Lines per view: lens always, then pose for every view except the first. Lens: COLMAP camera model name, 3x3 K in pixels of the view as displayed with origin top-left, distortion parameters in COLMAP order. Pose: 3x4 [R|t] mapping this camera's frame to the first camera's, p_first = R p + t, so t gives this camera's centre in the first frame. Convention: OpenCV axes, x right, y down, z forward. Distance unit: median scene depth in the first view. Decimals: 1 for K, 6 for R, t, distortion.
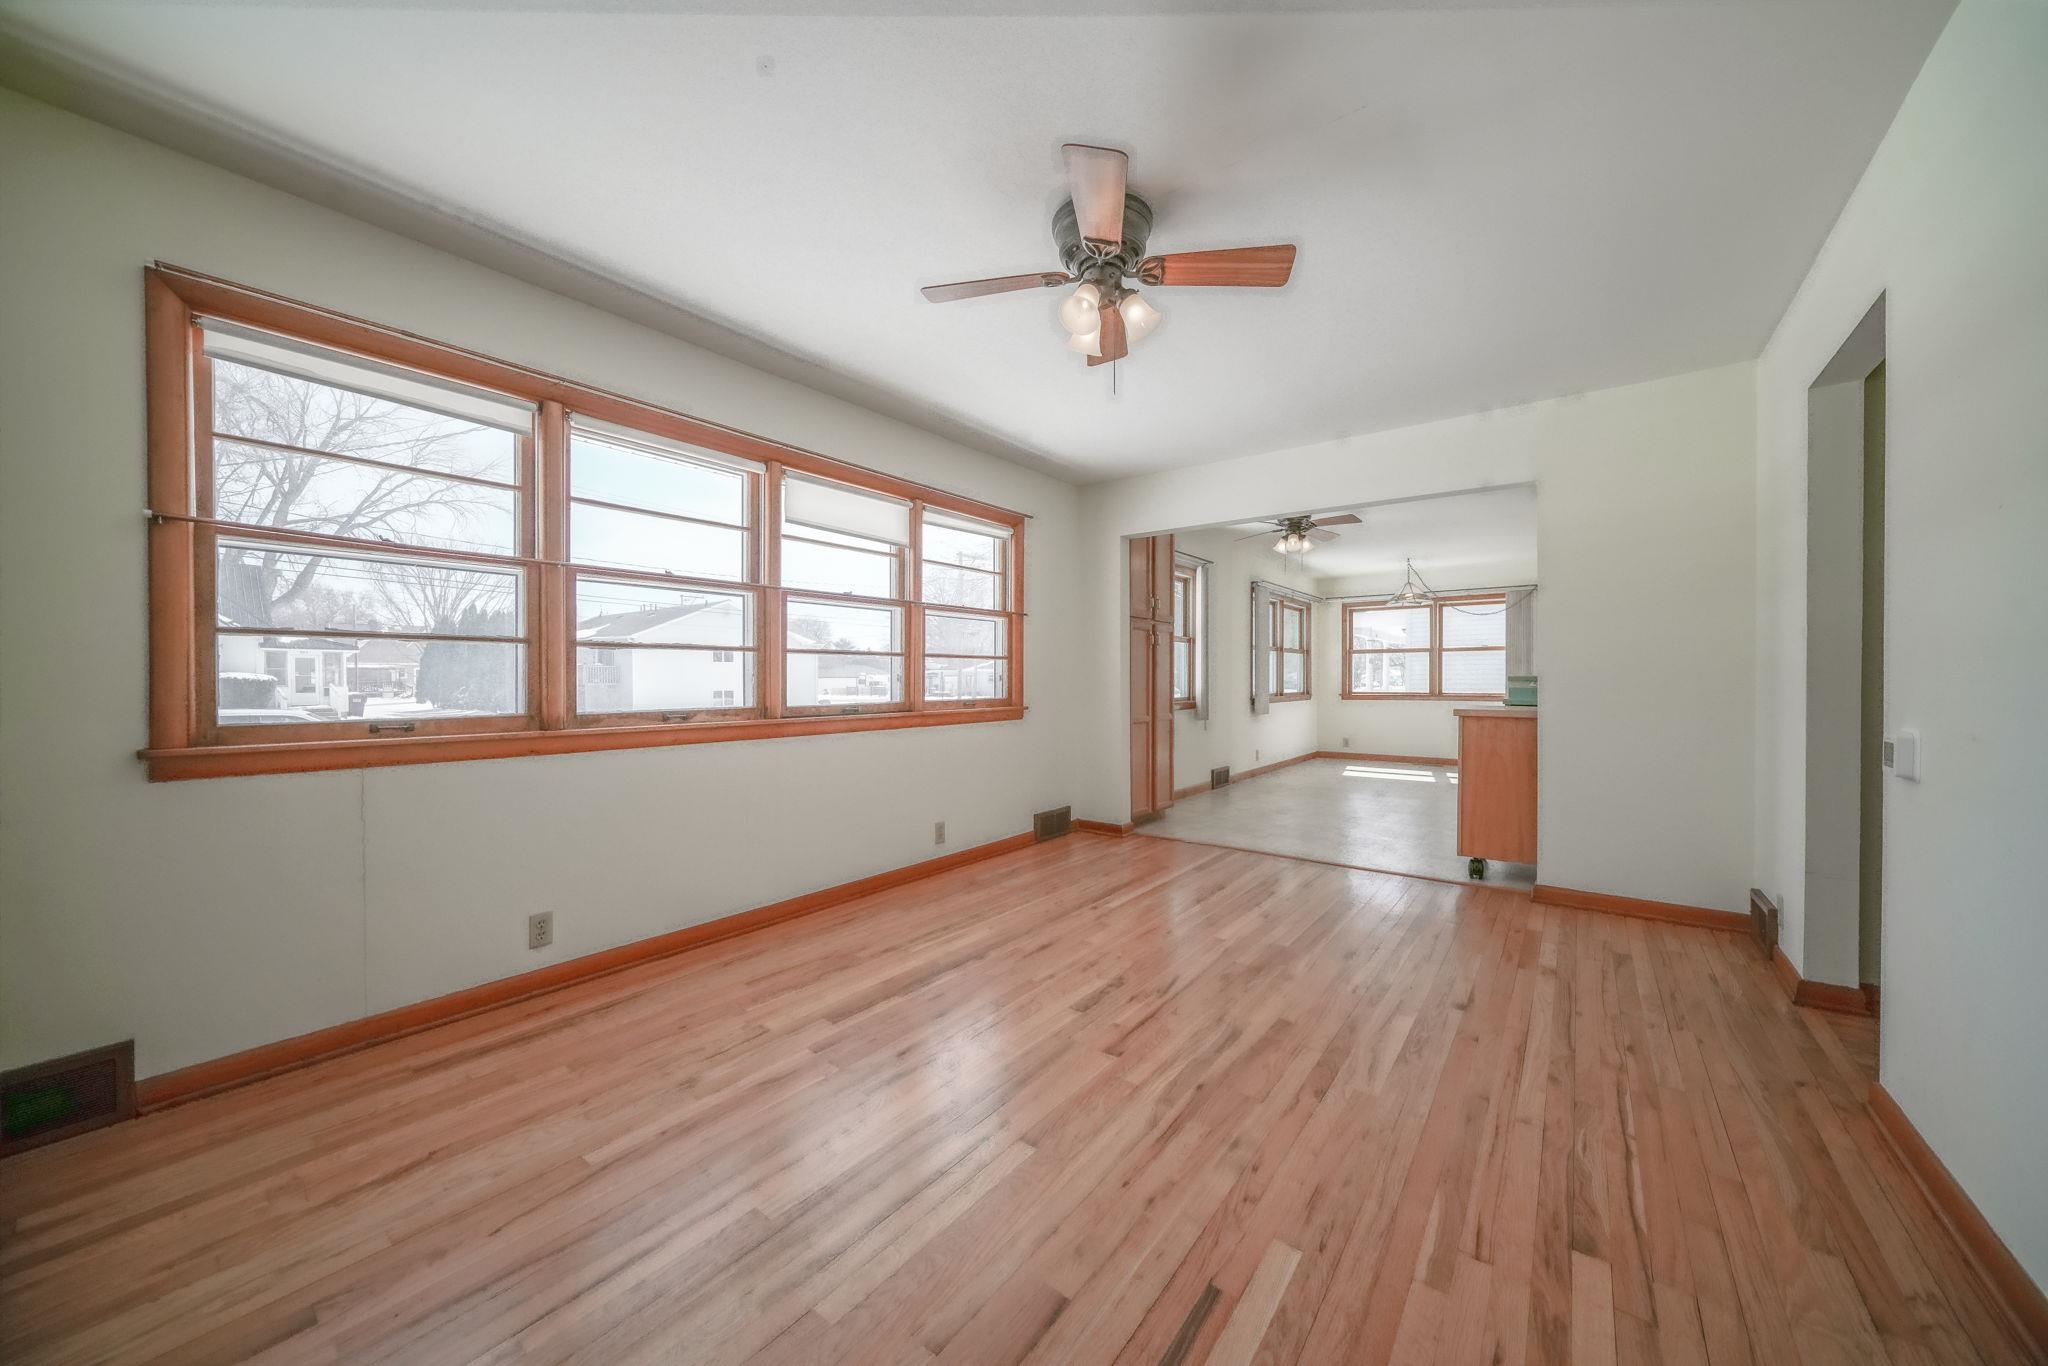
lens RADIAL K [[695.5, 0, 1031.1], [0, 695.5, 683.8], [0, 0, 1]] dist [-0.008452, 0.000029]
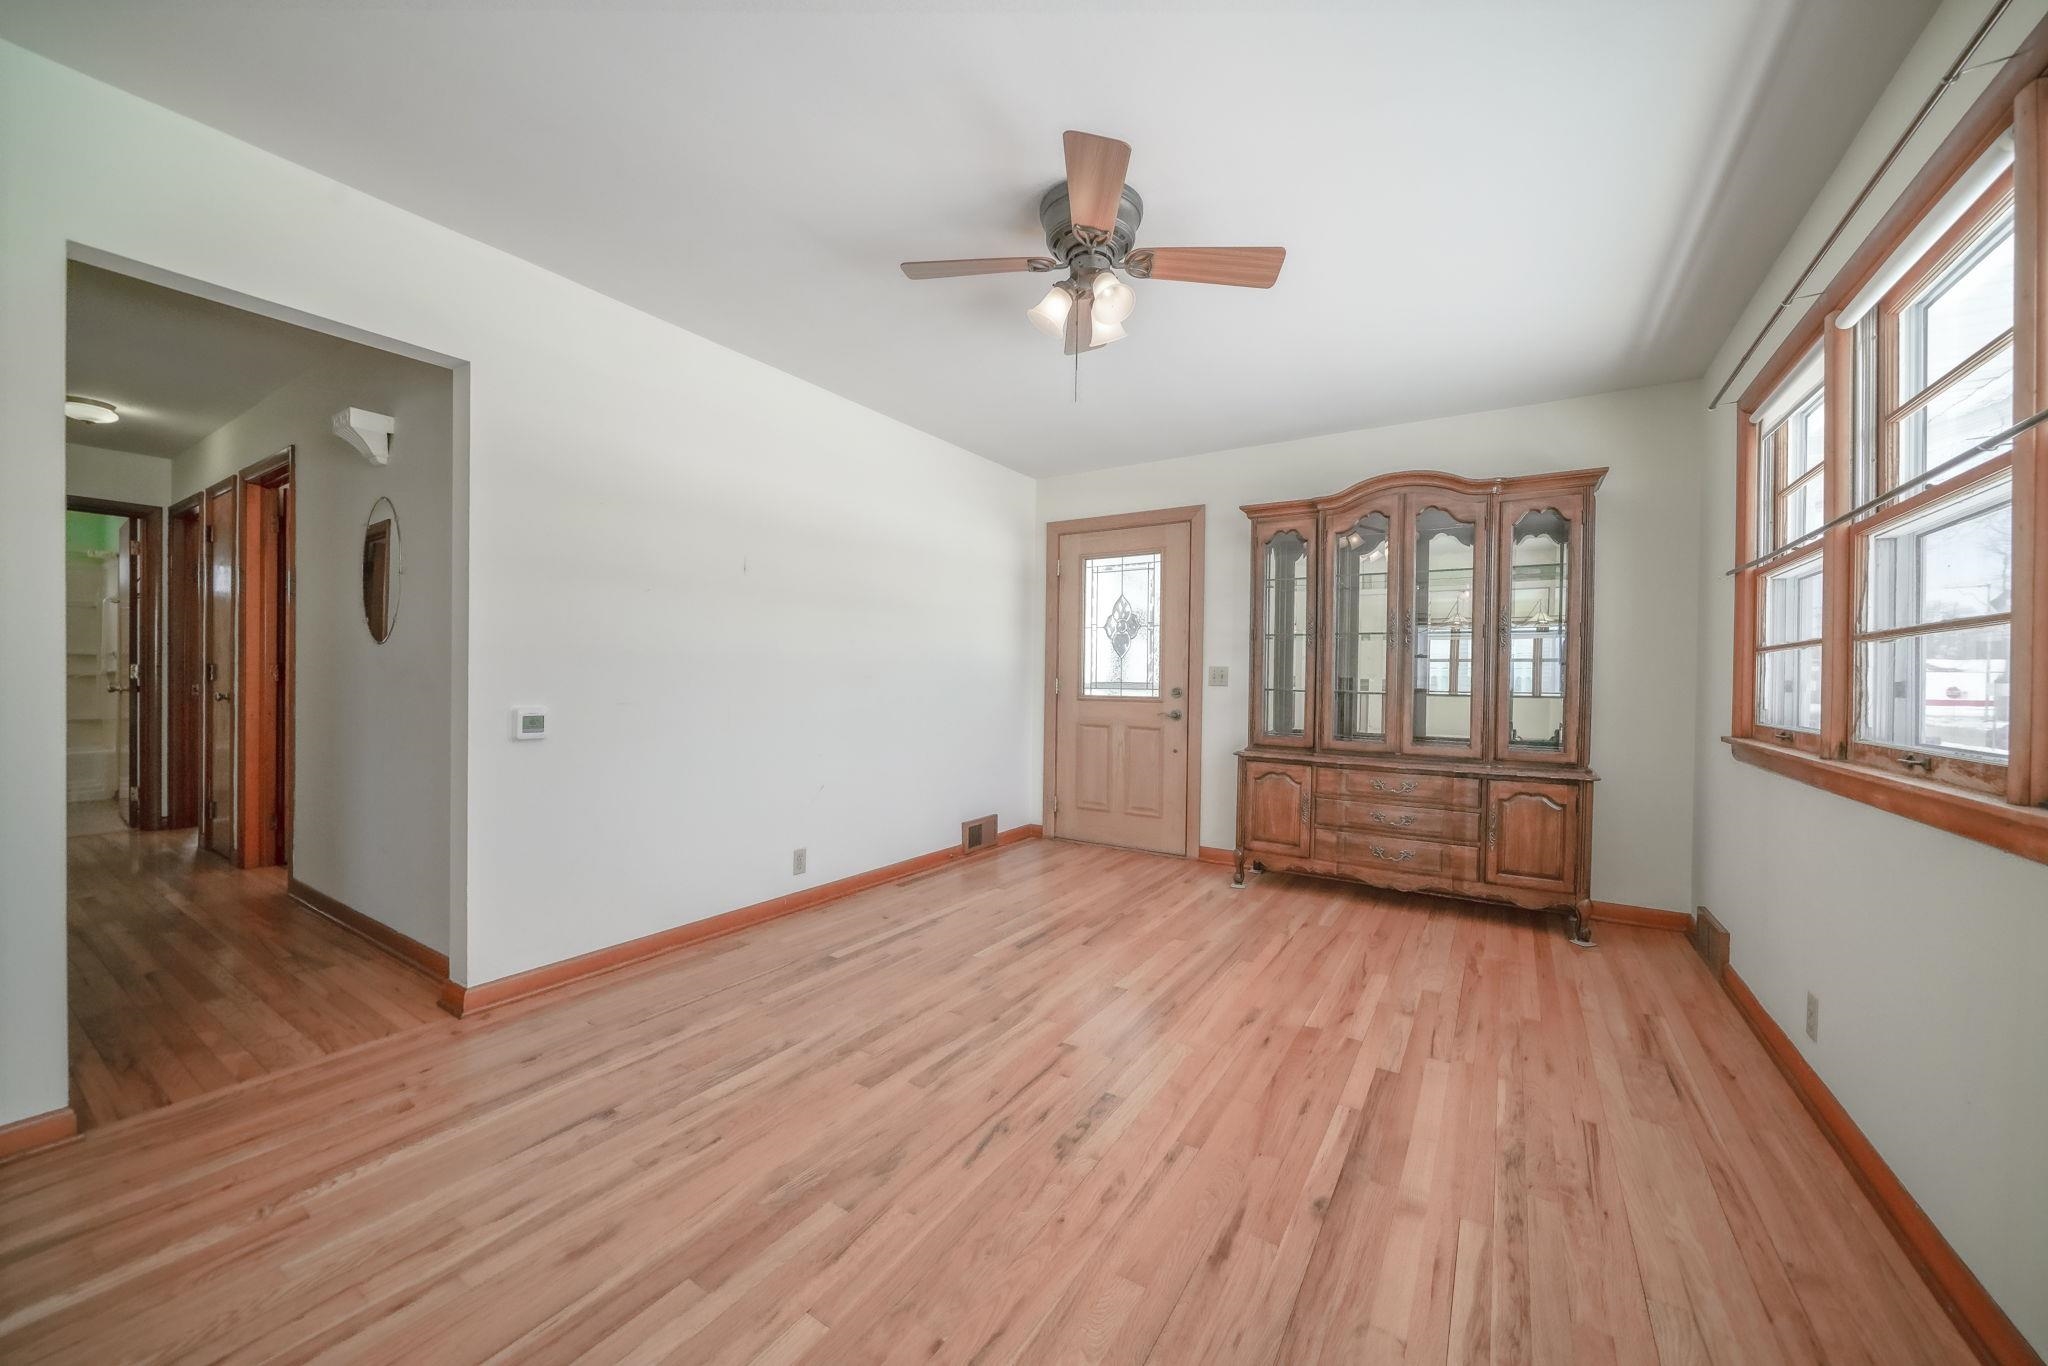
lens RADIAL K [[753.8, 0, 1028.2], [0, 753.8, 685.5], [0, 0, 1]] dist [-0.001418, -0.000047]
pose [[-0.995976, -0.010685, -0.088977, 0.252782], [-0.012591, 0.999703, 0.020877, -0.018909], [0.088728, 0.021914, -0.995815, 1.884872]]
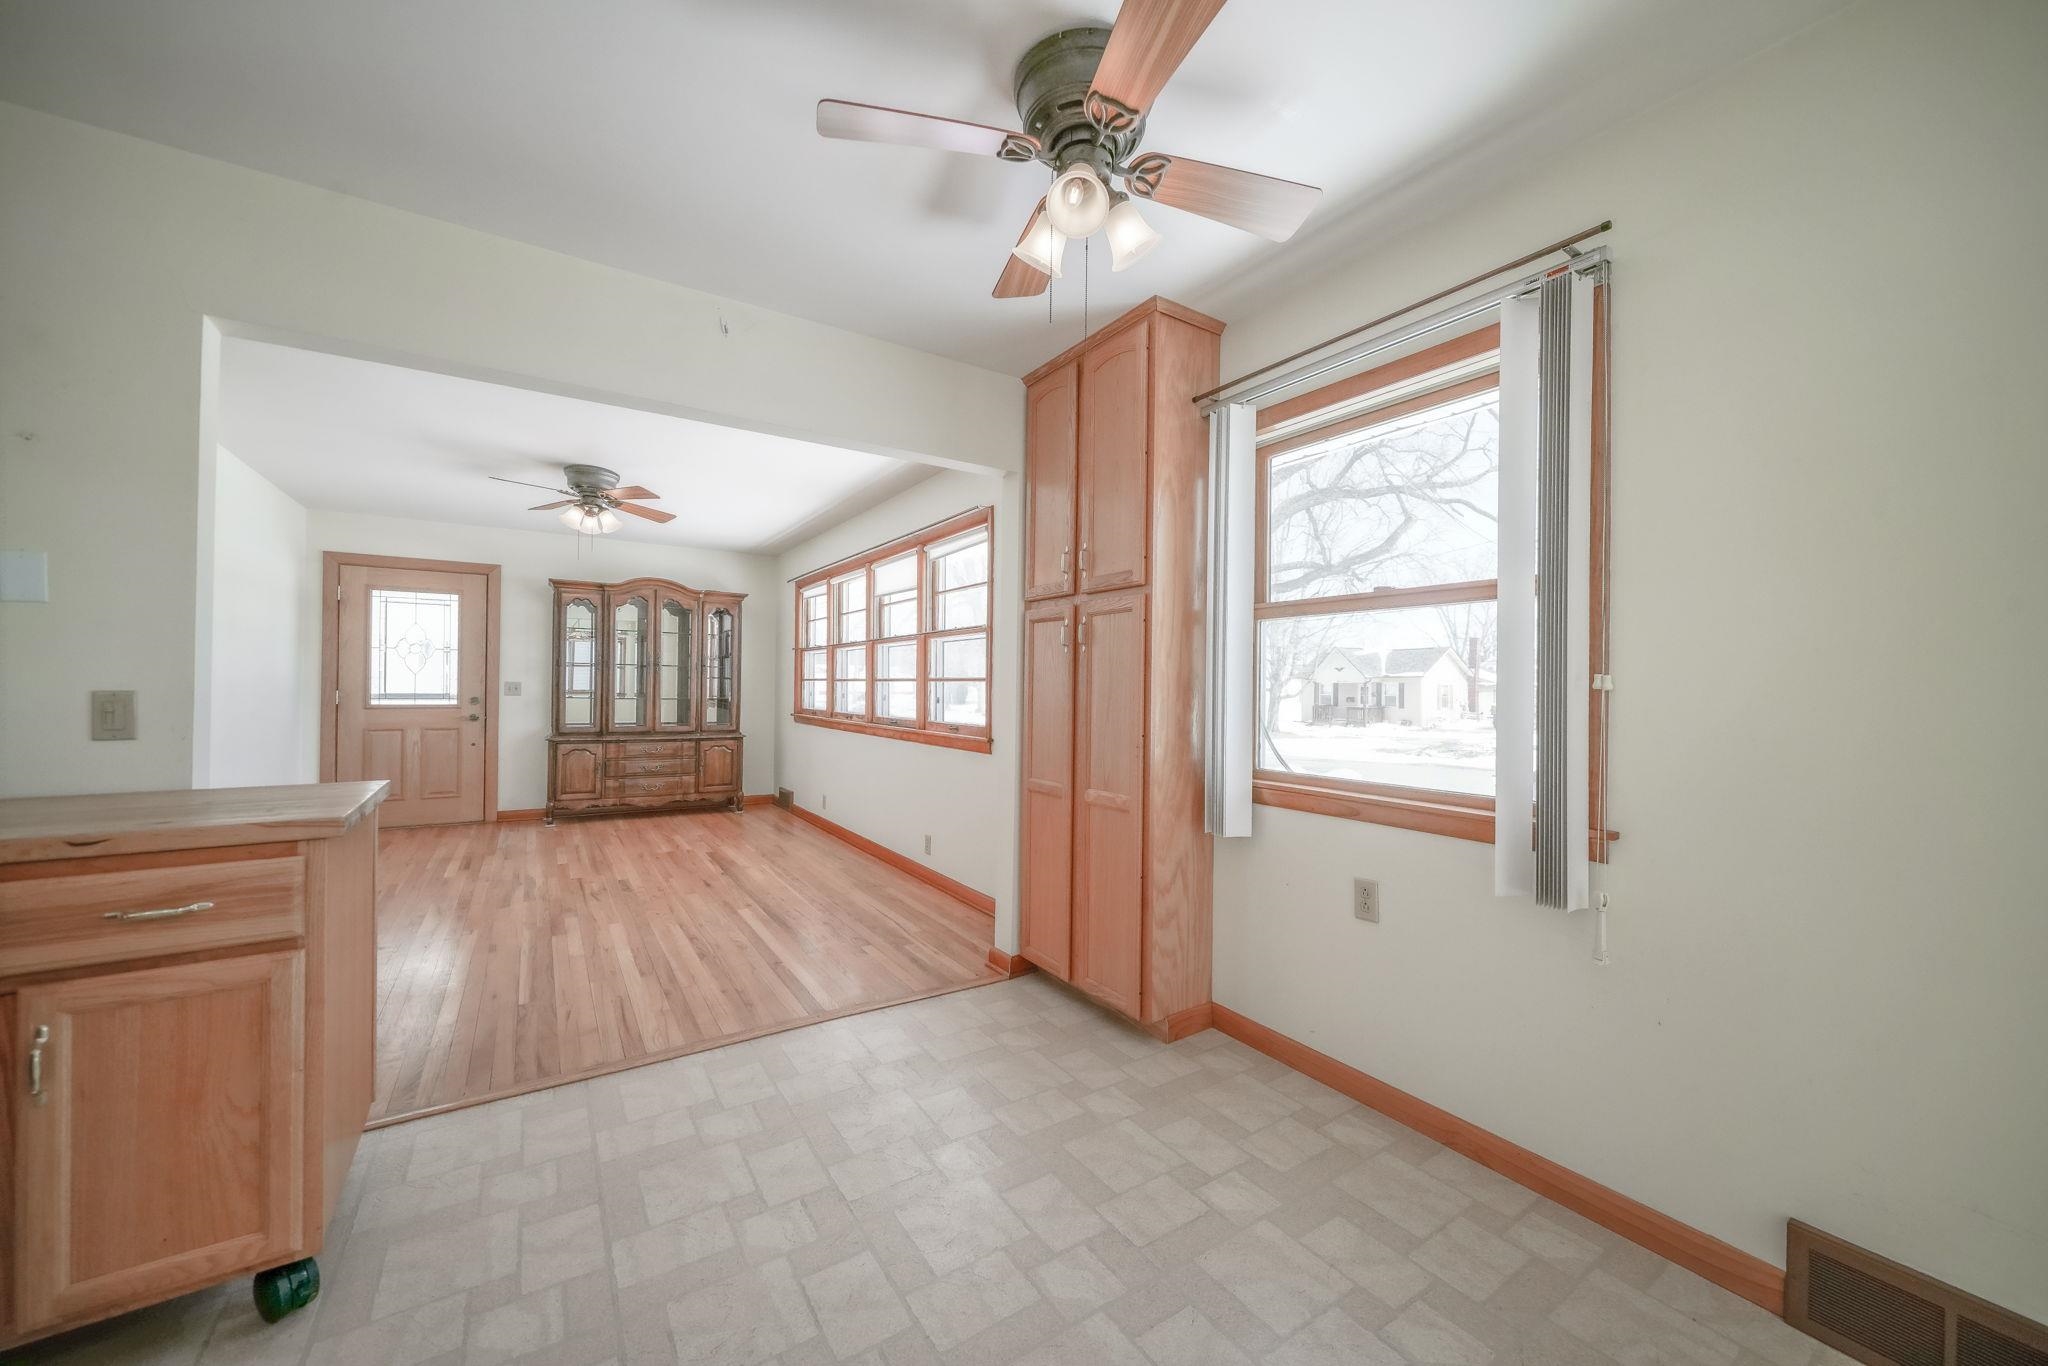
lens RADIAL K [[758.9, 0, 1048.0], [0, 758.9, 683.4], [0, 0, 1]] dist [-0.009616, -0.000022]
pose [[-0.306966, -0.008617, -0.951682, 1.649669], [-0.021132, 0.999774, -0.002236, -0.063761], [0.951486, 0.019425, -0.307078, 2.716517]]
